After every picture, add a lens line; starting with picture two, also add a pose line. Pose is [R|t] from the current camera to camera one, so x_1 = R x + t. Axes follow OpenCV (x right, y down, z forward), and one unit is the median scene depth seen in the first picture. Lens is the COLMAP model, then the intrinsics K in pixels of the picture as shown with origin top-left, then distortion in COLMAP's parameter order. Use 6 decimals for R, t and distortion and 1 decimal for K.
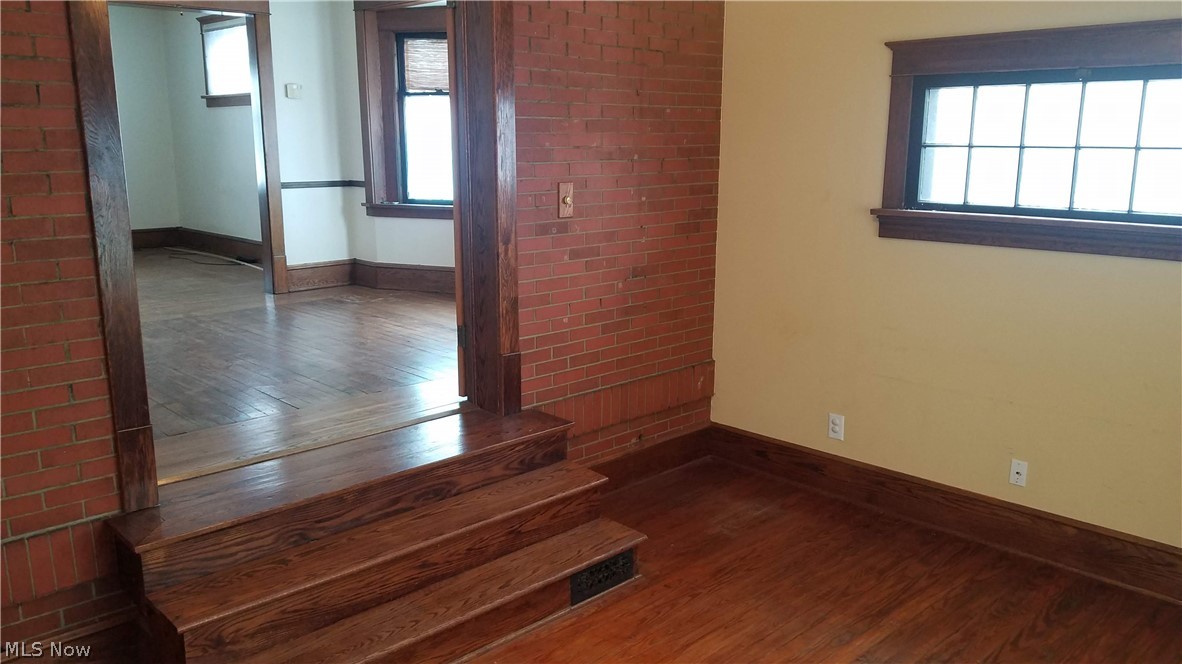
lens RADIAL K [[912.7, 0, 596.1], [0, 912.7, 348.7], [0, 0, 1]] dist [0.037322, -0.003669]
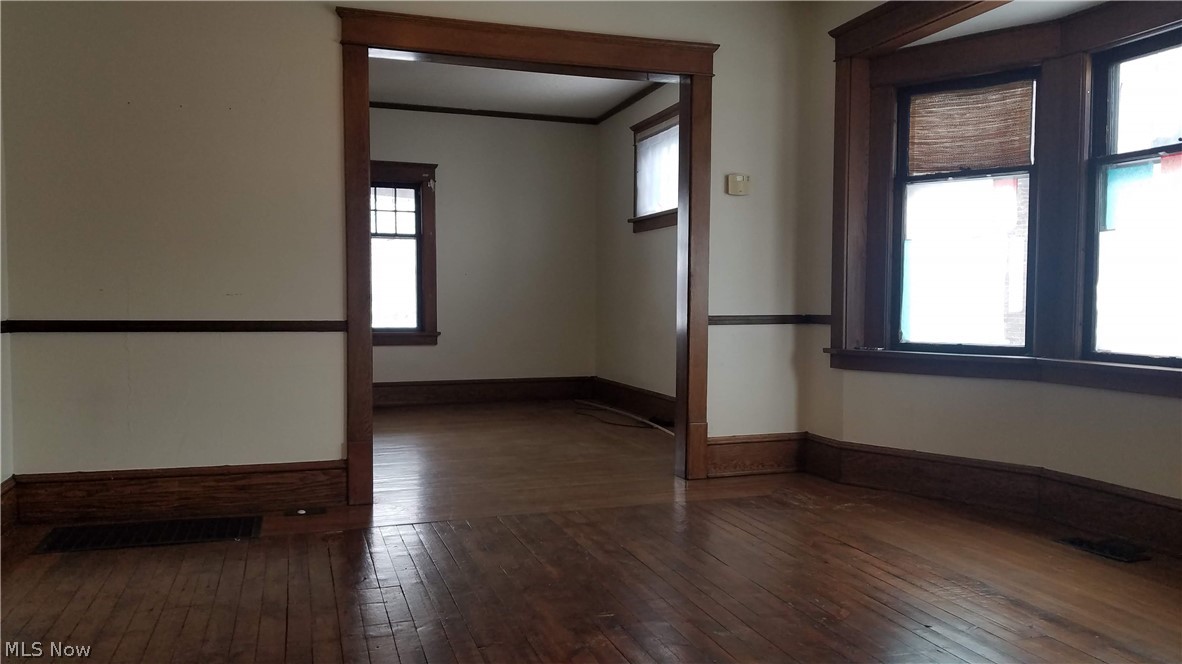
lens RADIAL K [[912.7, 0, 596.1], [0, 912.7, 348.7], [0, 0, 1]] dist [0.037322, -0.003669]
pose [[0.897208, 0.020965, -0.441111, -0.116459], [-0.095359, 0.984504, -0.147167, -0.048630], [0.431190, 0.174104, 0.885304, 0.360976]]
